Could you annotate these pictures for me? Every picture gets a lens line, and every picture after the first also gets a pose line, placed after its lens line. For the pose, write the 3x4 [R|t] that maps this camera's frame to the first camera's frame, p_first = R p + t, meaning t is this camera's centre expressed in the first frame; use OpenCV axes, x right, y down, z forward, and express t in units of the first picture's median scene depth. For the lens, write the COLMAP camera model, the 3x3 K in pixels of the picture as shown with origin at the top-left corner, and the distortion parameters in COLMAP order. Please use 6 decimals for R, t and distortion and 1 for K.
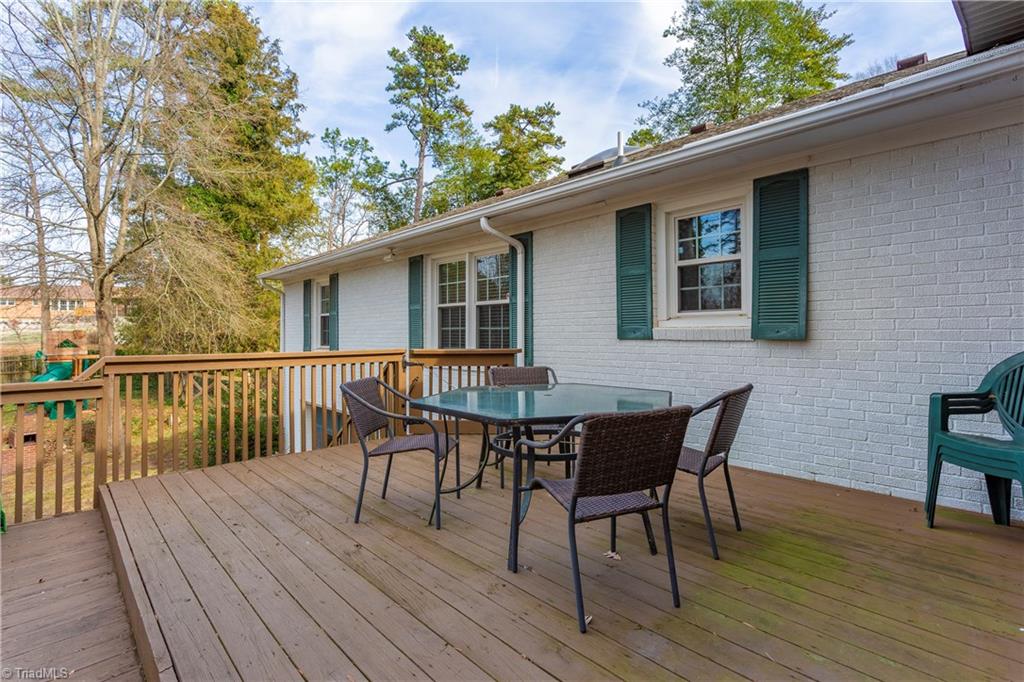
lens RADIAL K [[494.2, 0, 521.9], [0, 494.2, 325.1], [0, 0, 1]] dist [0.000462, -0.000003]
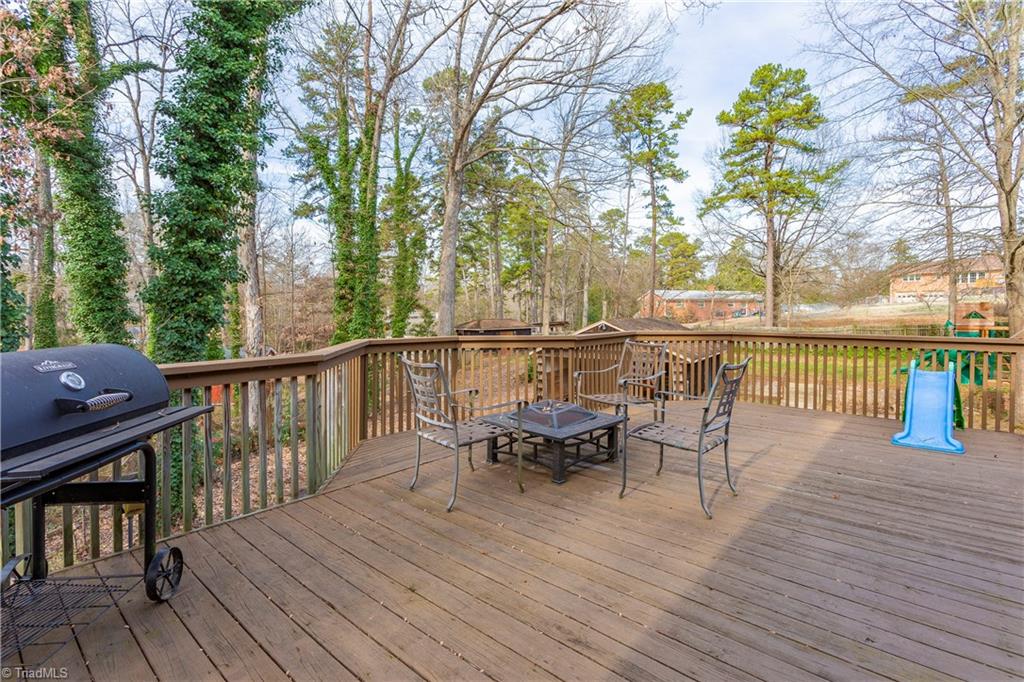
lens RADIAL K [[499.0, 0, 507.5], [0, 499.0, 314.5], [0, 0, 1]] dist [0.003543, 0.000792]
pose [[0.087122, 0.021453, -0.995967, 0.069204], [0.012634, 0.999664, 0.022638, -0.000405], [0.996118, -0.014555, 0.086821, -0.098060]]
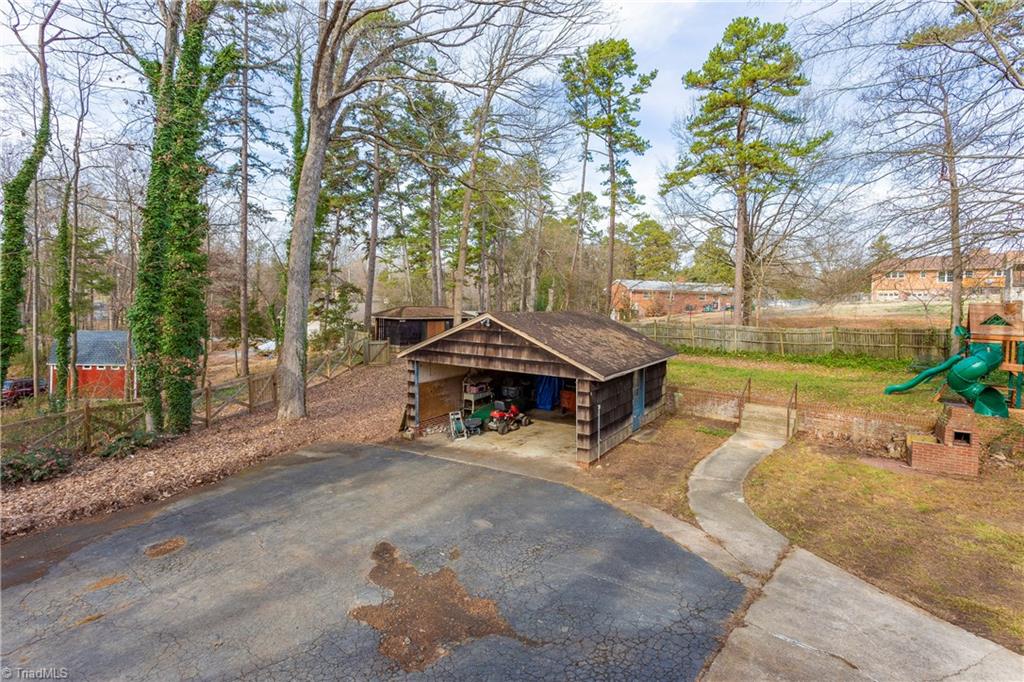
lens RADIAL K [[489.4, 0, 509.1], [0, 489.4, 301.9], [0, 0, 1]] dist [-0.000380, -0.000234]
pose [[0.109835, 0.024549, -0.993647, -0.233355], [-0.016068, 0.999608, 0.022920, 0.003292], [0.993820, 0.013449, 0.110186, 0.143066]]
